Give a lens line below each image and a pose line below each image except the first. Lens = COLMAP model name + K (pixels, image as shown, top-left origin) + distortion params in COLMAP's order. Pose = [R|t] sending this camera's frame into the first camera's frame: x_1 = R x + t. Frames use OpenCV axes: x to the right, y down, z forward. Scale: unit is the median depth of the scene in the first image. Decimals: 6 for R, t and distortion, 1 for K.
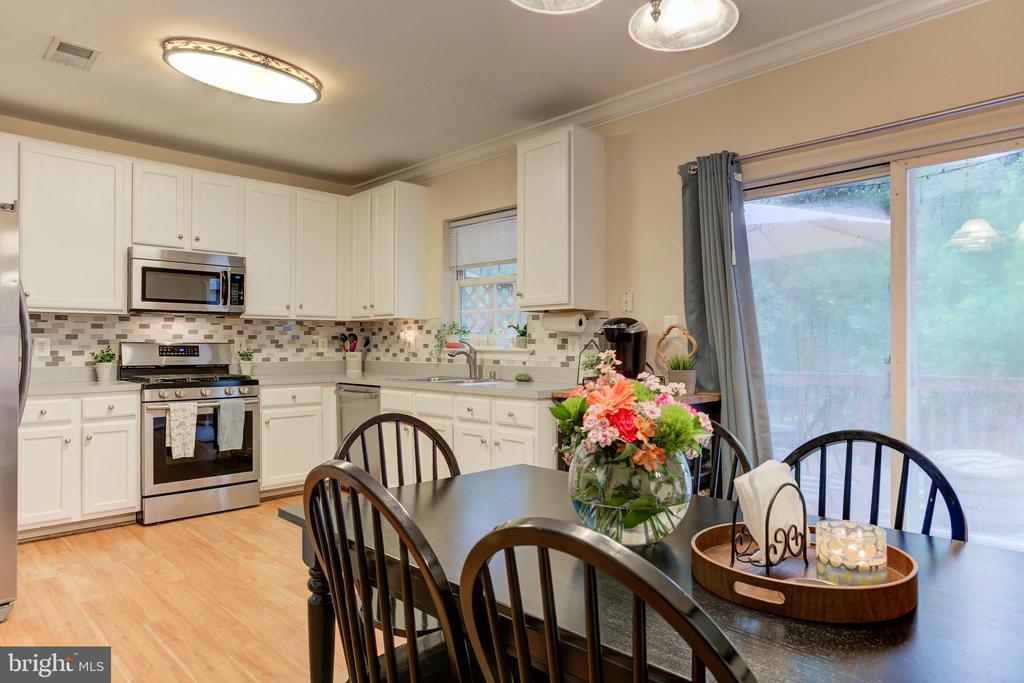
lens RADIAL K [[634.3, 0, 509.7], [0, 634.3, 342.3], [0, 0, 1]] dist [-0.003610, -0.000314]
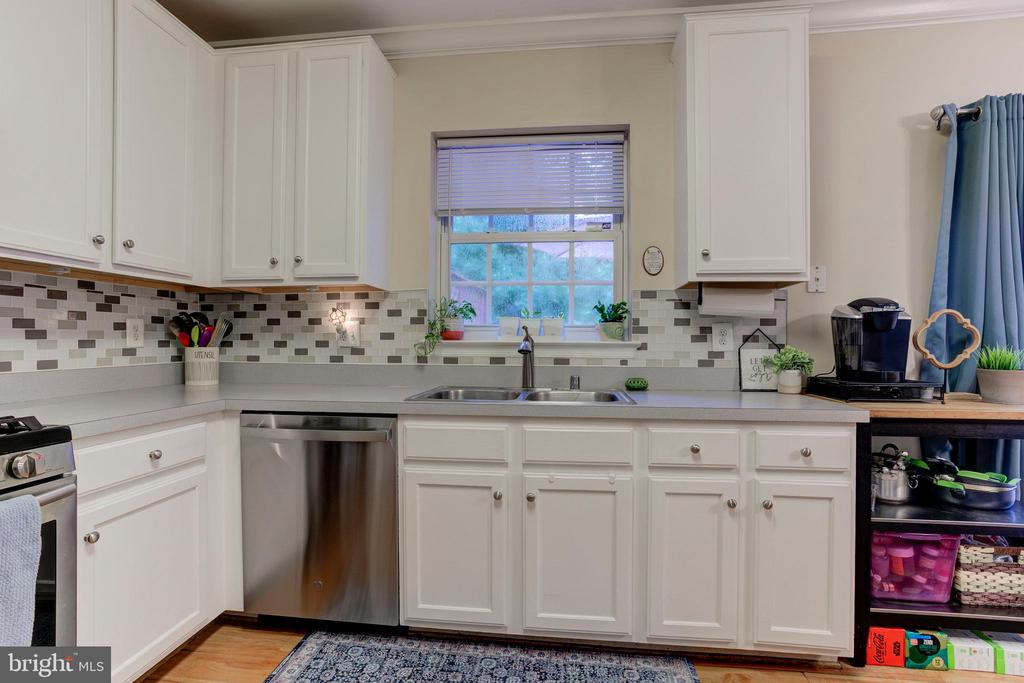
lens RADIAL K [[498.4, 0, 513.4], [0, 498.4, 339.4], [0, 0, 1]] dist [-0.014528, 0.001456]
pose [[0.777981, 0.004652, 0.628271, -0.331434], [-0.006376, 0.999980, 0.000490, 0.007586], [-0.628256, -0.004387, 0.777995, 0.552655]]
